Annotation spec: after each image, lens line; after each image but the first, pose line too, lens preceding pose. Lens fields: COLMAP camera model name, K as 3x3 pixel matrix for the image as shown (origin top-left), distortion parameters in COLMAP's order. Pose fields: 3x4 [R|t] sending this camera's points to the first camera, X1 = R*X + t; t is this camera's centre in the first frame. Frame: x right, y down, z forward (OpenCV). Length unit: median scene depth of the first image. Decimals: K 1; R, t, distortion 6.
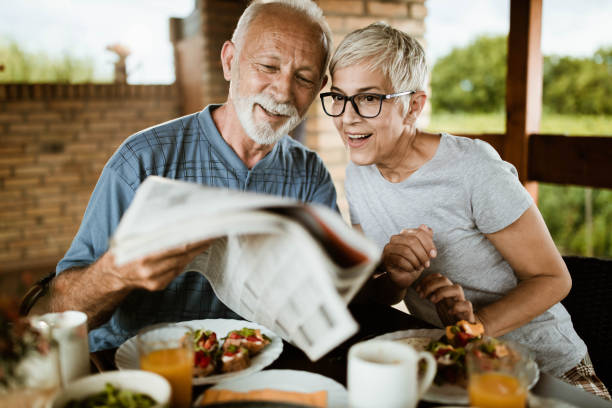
lens RADIAL K [[592.2, 0, 306.0], [0, 592.2, 204.0], [0, 0, 1]] dist [-0.007168, -0.005708]
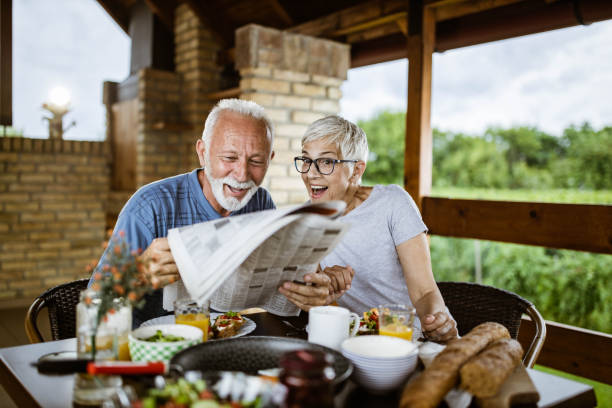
lens RADIAL K [[592.2, 0, 306.0], [0, 592.2, 204.0], [0, 0, 1]] dist [-0.007168, -0.005708]
pose [[0.987220, 0.034030, 0.155687, -0.032257], [-0.017054, 0.993884, -0.109105, 0.019636], [-0.158447, 0.105055, 0.981763, -0.099596]]
